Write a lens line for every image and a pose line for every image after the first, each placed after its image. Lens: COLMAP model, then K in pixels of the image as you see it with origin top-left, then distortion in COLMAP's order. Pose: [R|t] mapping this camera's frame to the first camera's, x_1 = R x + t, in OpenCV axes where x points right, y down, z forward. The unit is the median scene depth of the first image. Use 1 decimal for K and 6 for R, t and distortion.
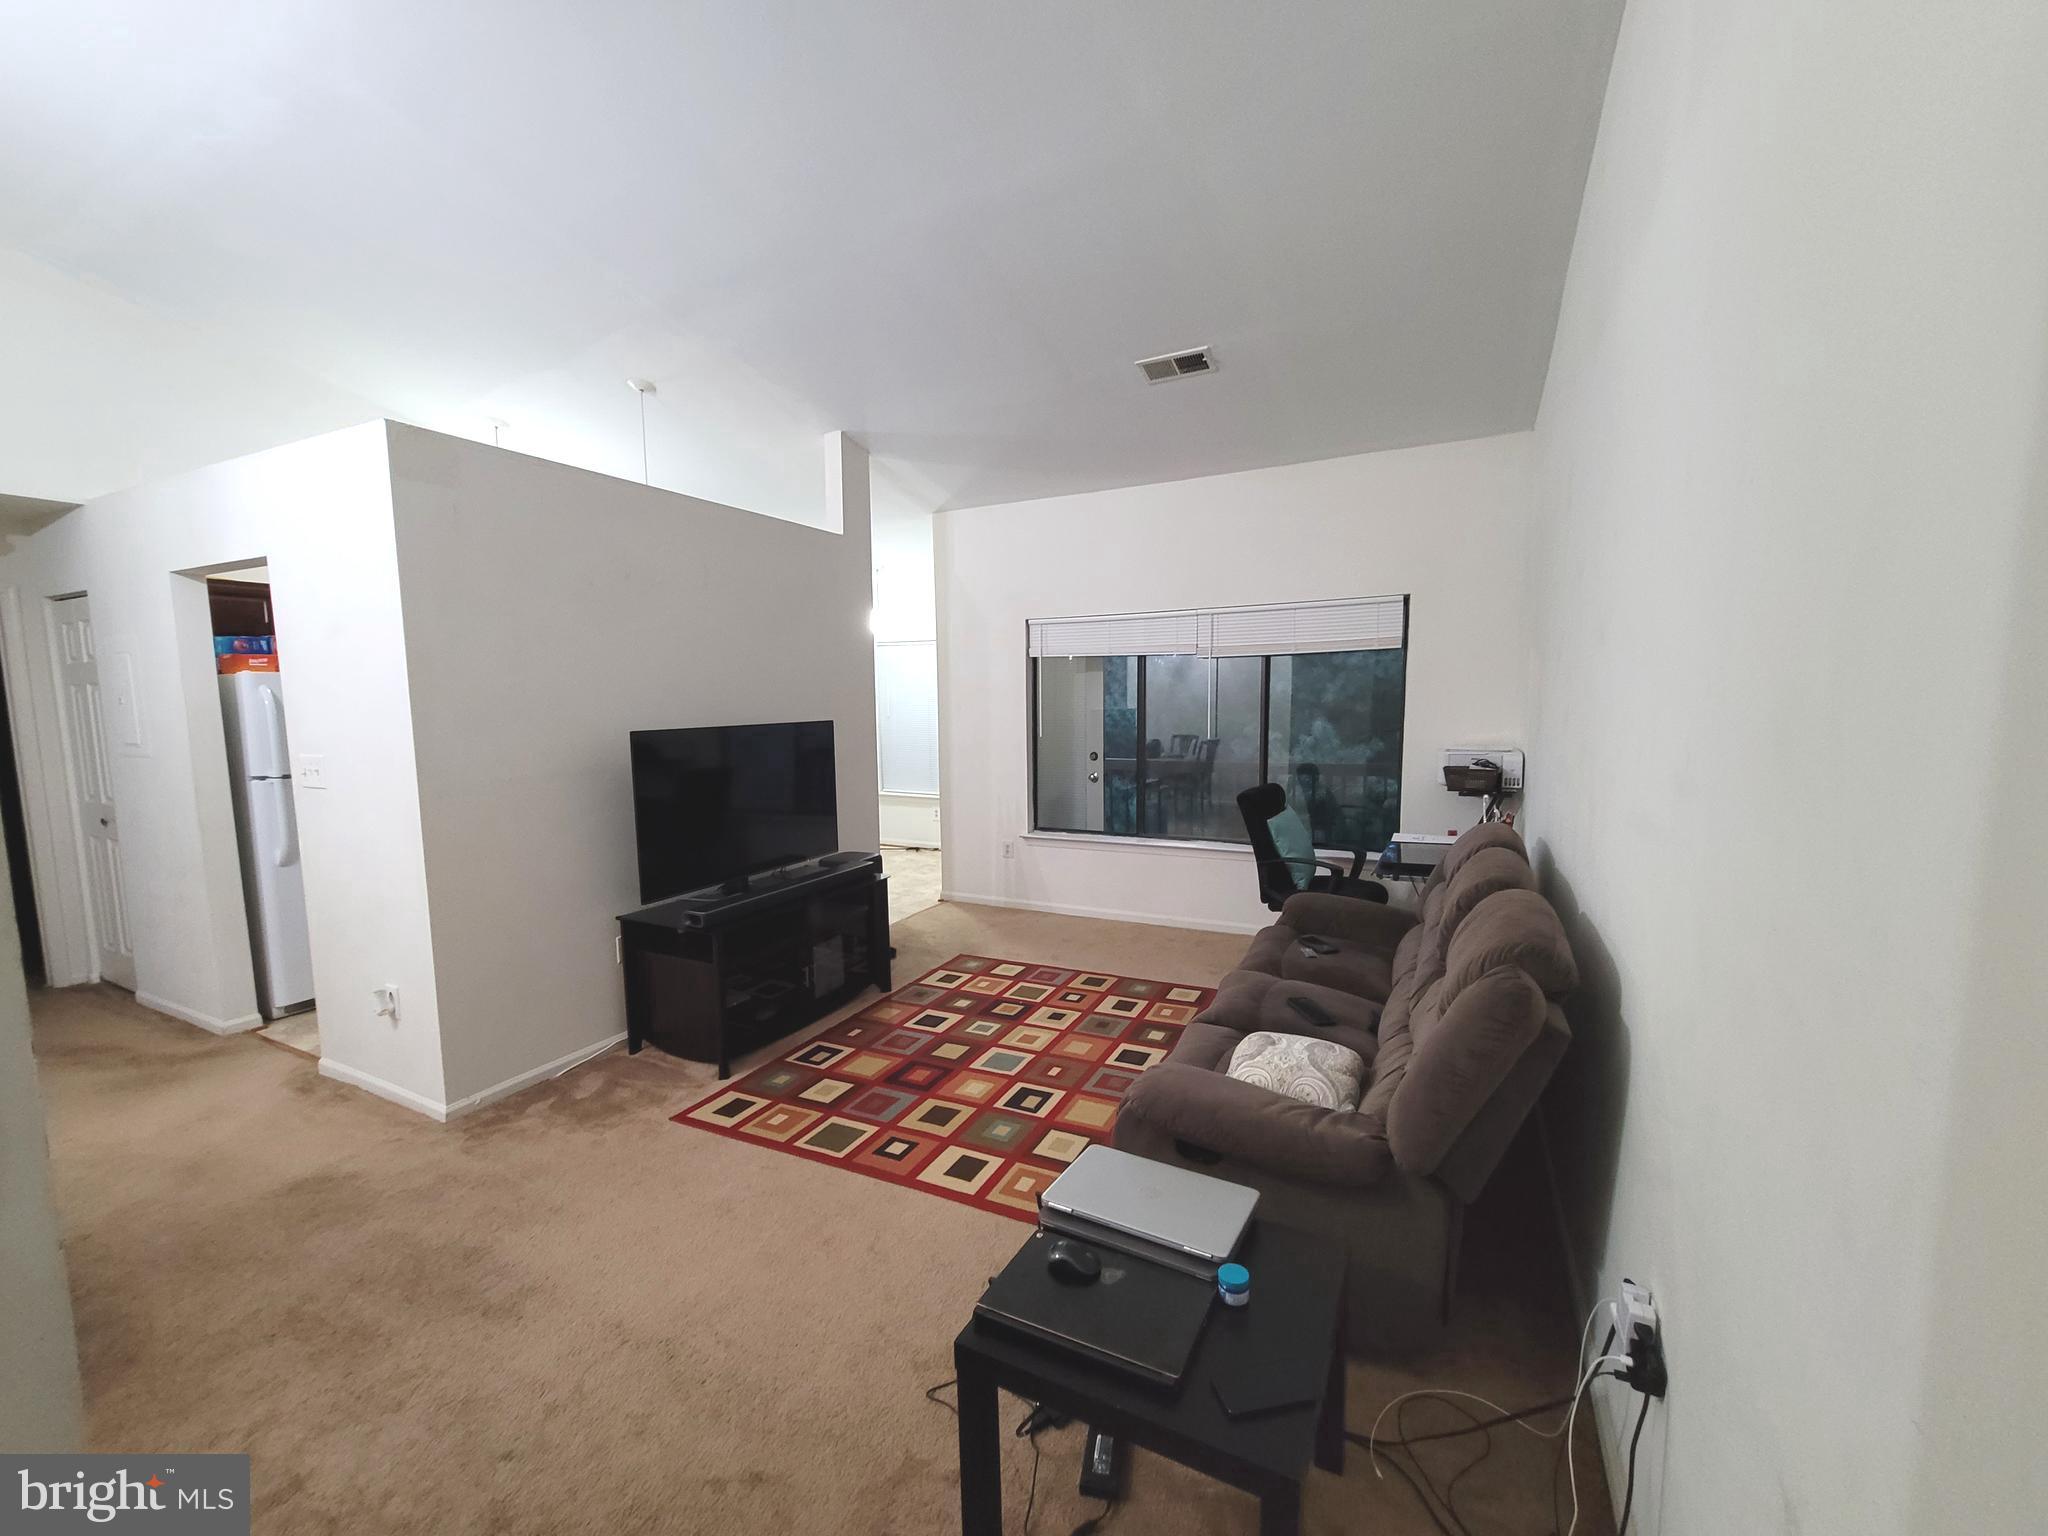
lens RADIAL K [[833.9, 0, 1019.6], [0, 833.9, 777.0], [0, 0, 1]] dist [0.002997, 0.001057]
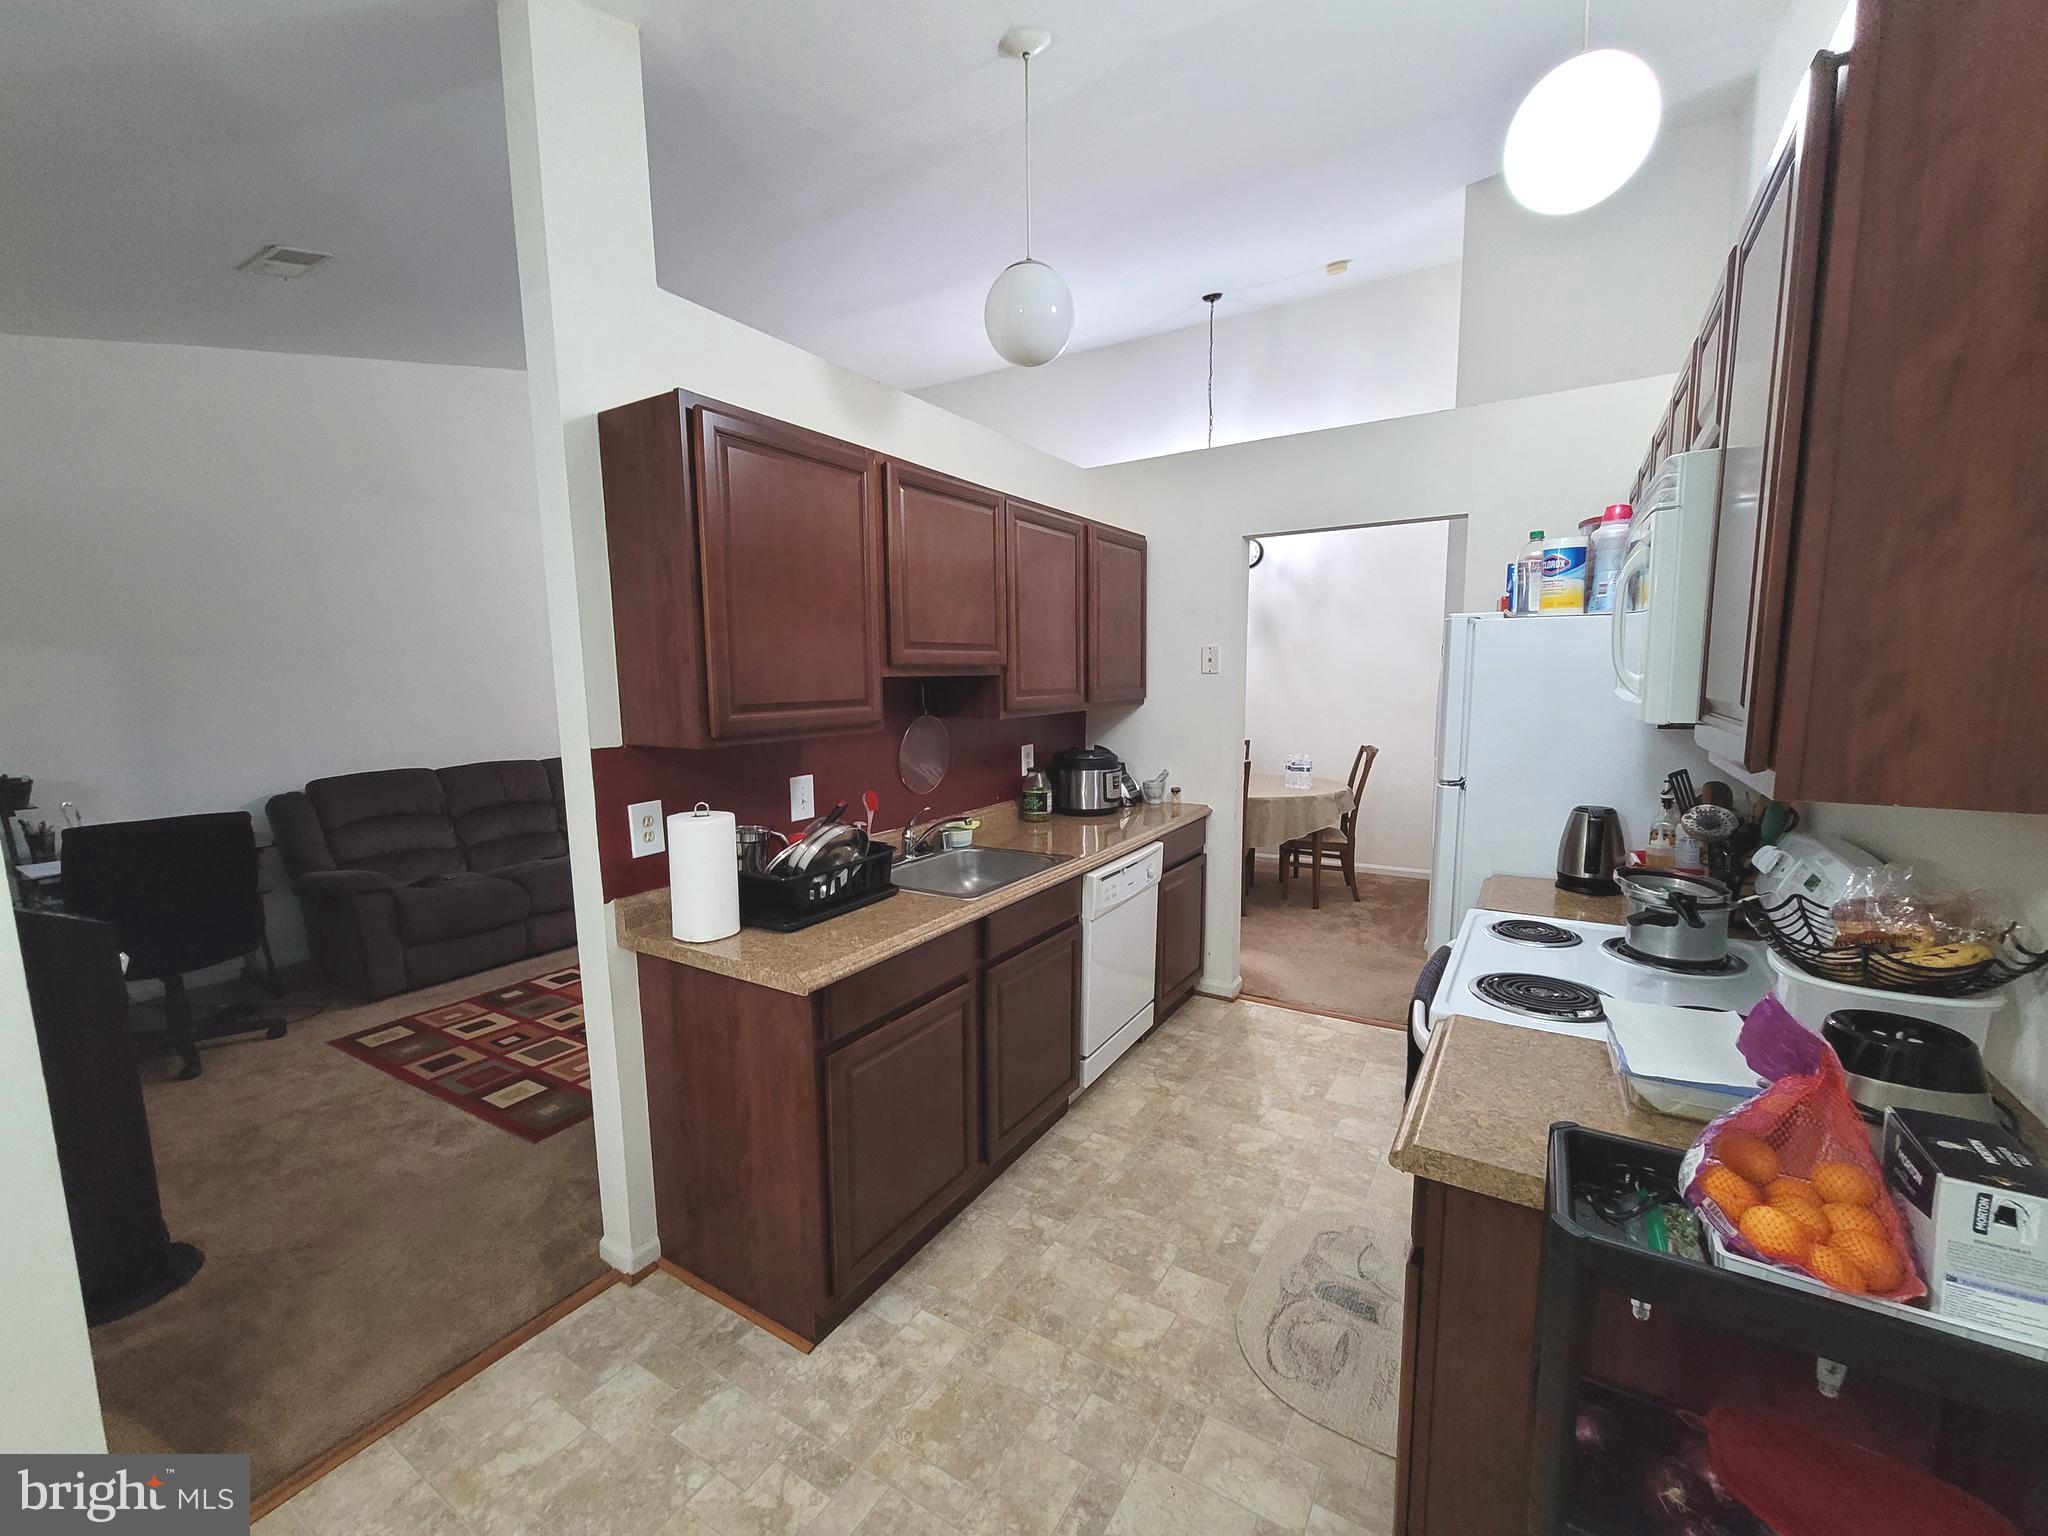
lens RADIAL K [[833.9, 0, 1012.7], [0, 833.9, 779.6], [0, 0, 1]] dist [0.002997, 0.001057]
pose [[-0.995574, 0.011851, 0.093234, -0.588078], [0.032336, 0.974645, 0.221409, -0.182581], [-0.088247, 0.223444, -0.970714, 1.928054]]
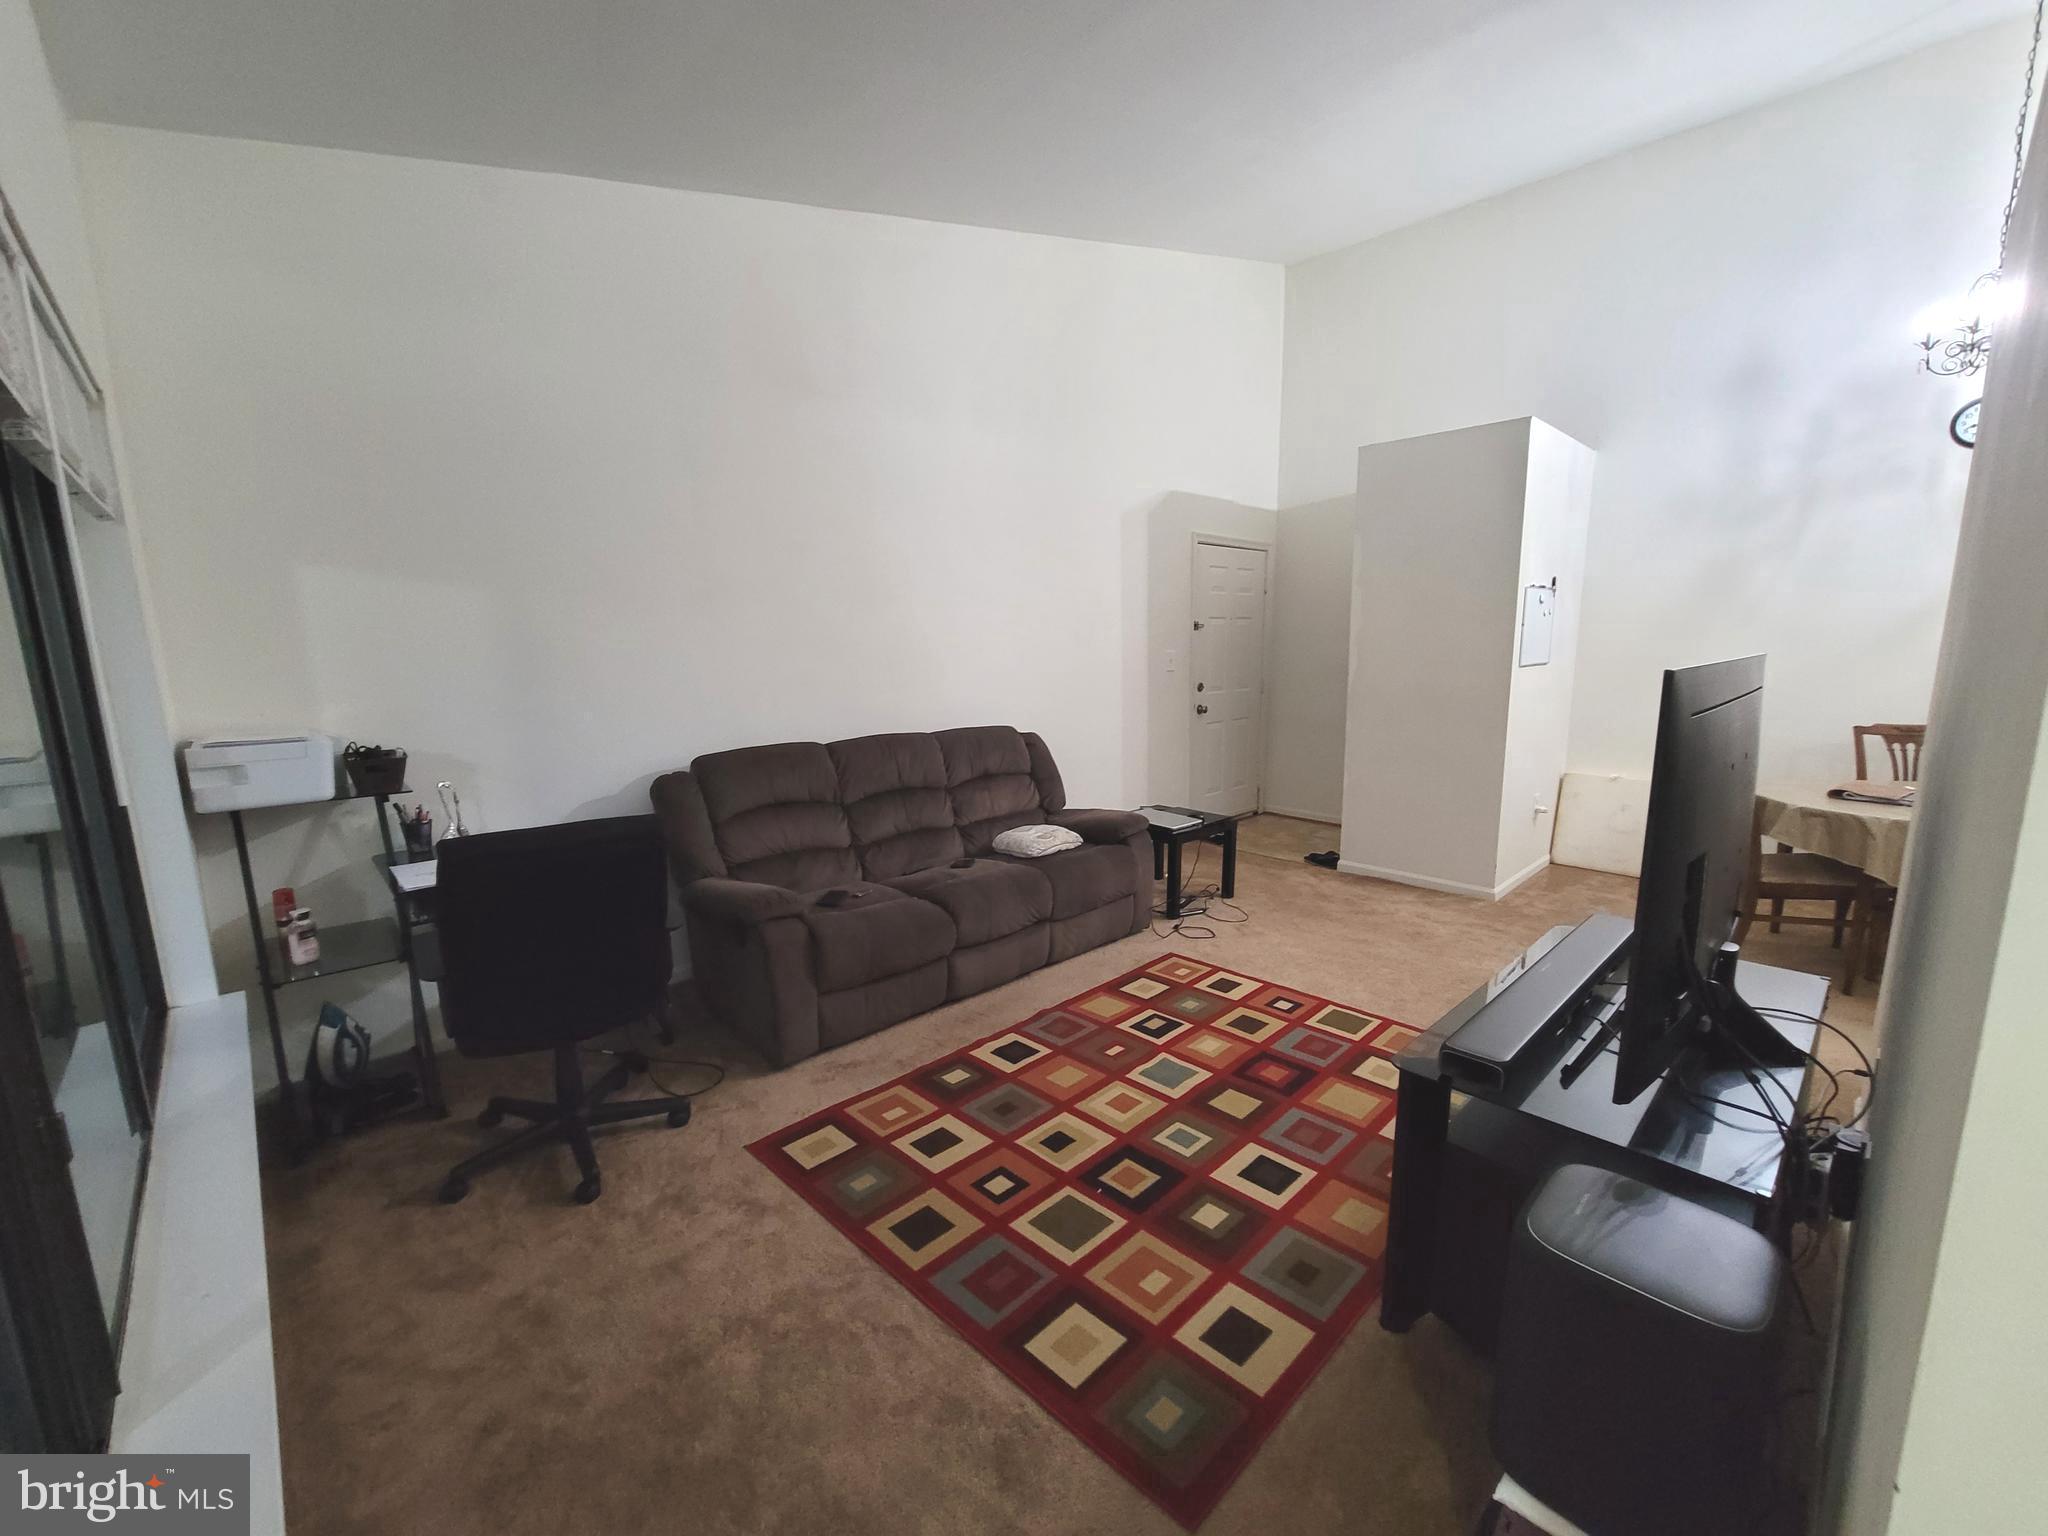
lens RADIAL K [[833.9, 0, 1021.1], [0, 833.9, 781.4], [0, 0, 1]] dist [0.002997, 0.001057]
pose [[-0.943608, -0.032100, 0.329504, -0.132397], [0.056469, 0.965097, 0.255732, -0.138692], [-0.326212, 0.259917, -0.908861, 1.592421]]
